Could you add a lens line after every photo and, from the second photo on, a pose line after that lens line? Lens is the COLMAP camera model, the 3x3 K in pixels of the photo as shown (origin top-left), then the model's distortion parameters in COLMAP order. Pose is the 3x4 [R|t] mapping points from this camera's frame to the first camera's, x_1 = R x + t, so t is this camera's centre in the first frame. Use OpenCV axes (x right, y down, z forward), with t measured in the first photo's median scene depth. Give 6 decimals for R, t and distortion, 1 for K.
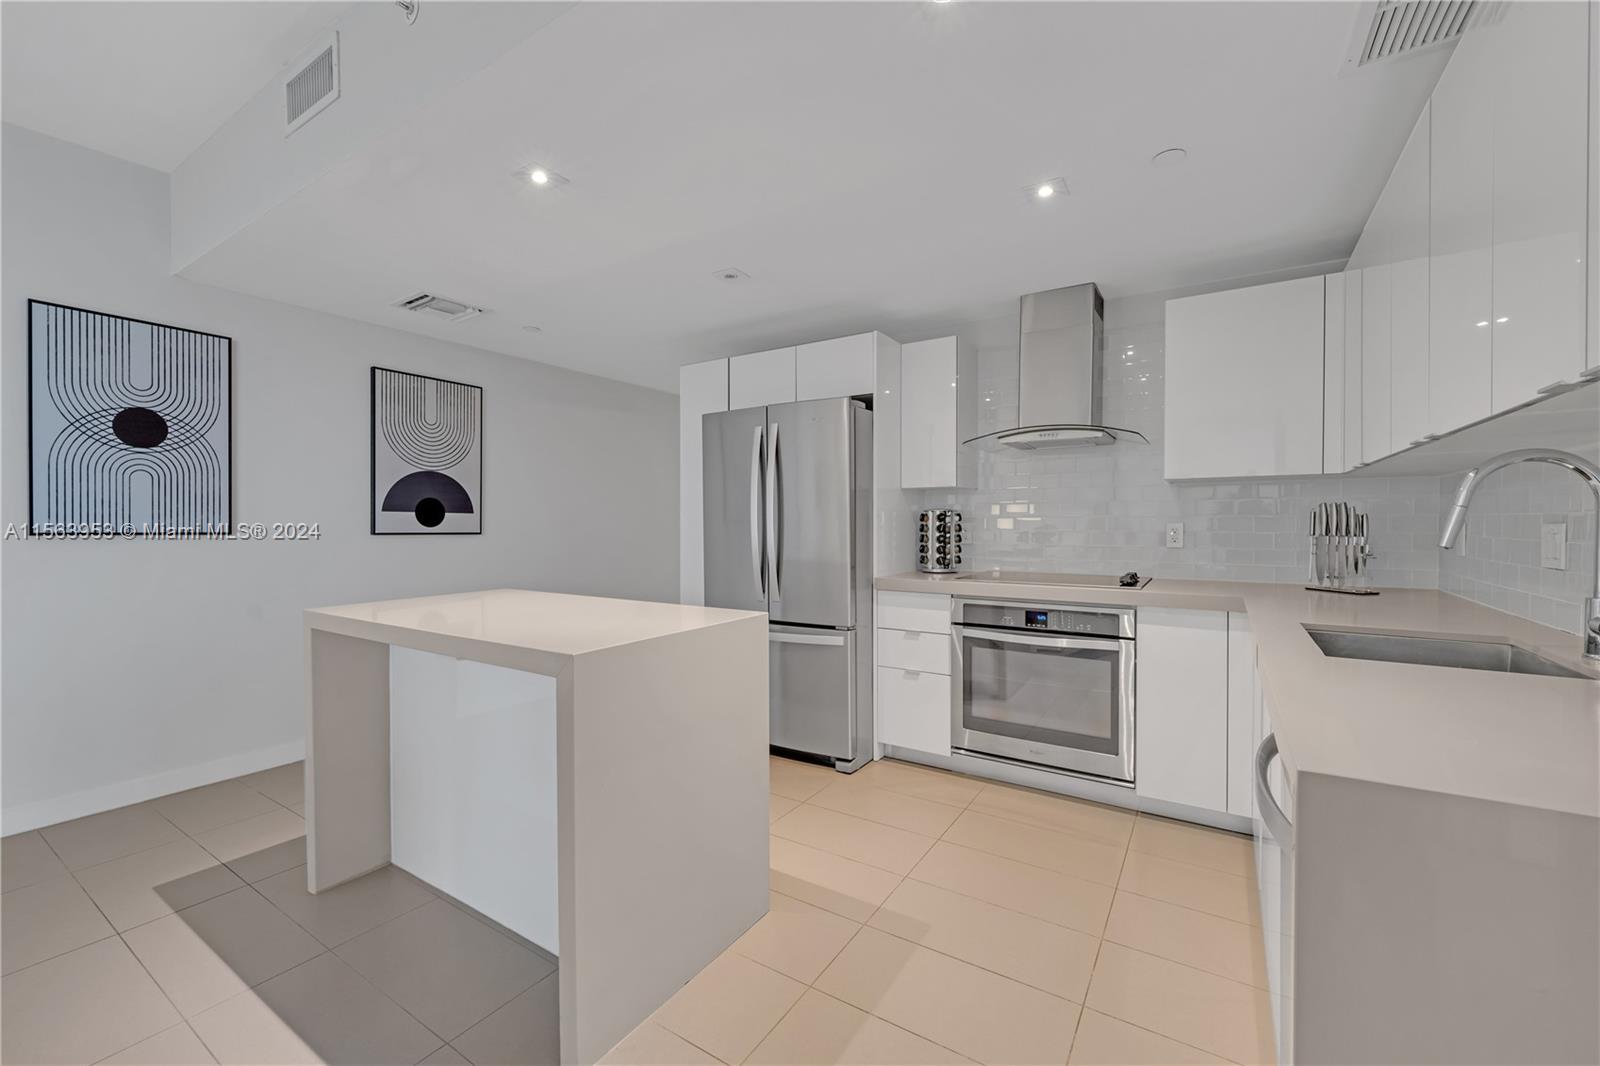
lens RADIAL K [[653.8, 0, 799.1], [0, 653.8, 523.7], [0, 0, 1]] dist [-0.000842, -0.000096]
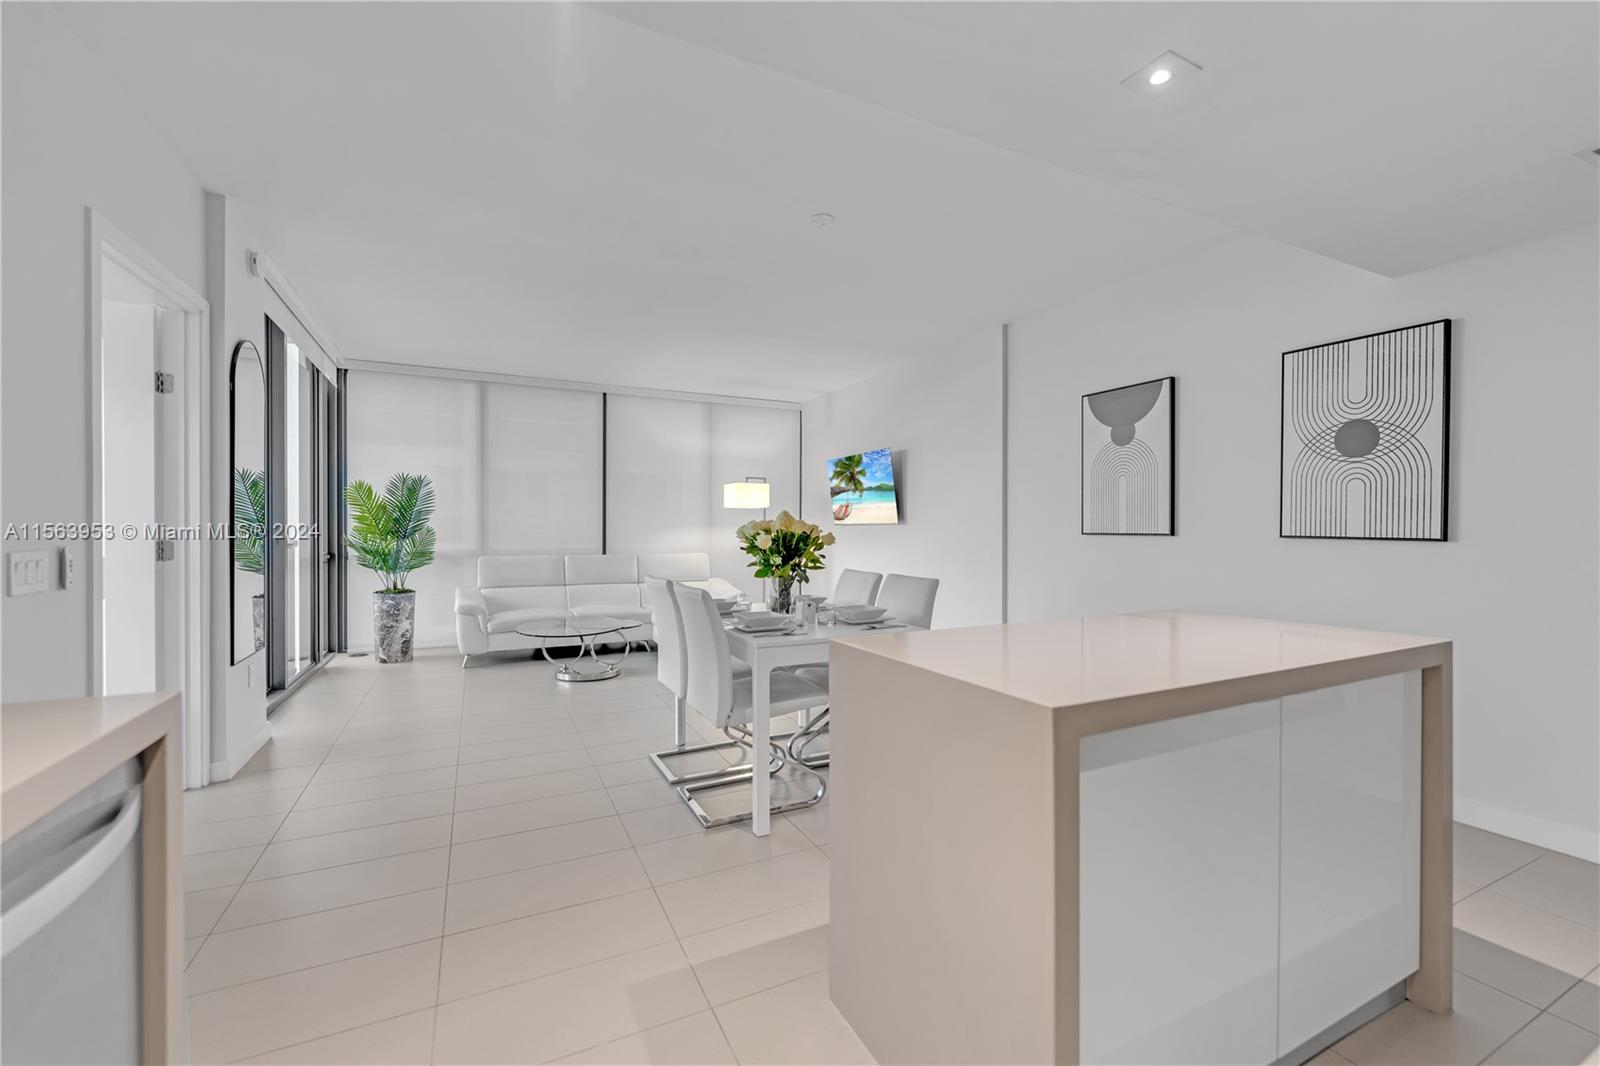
lens RADIAL K [[653.8, 0, 798.8], [0, 653.8, 534.9], [0, 0, 1]] dist [-0.000842, -0.000096]
pose [[-0.511870, 0.002891, -0.859058, 0.360571], [-0.010173, 0.999904, 0.009426, 0.008759], [0.859003, 0.013564, -0.511791, 0.750226]]
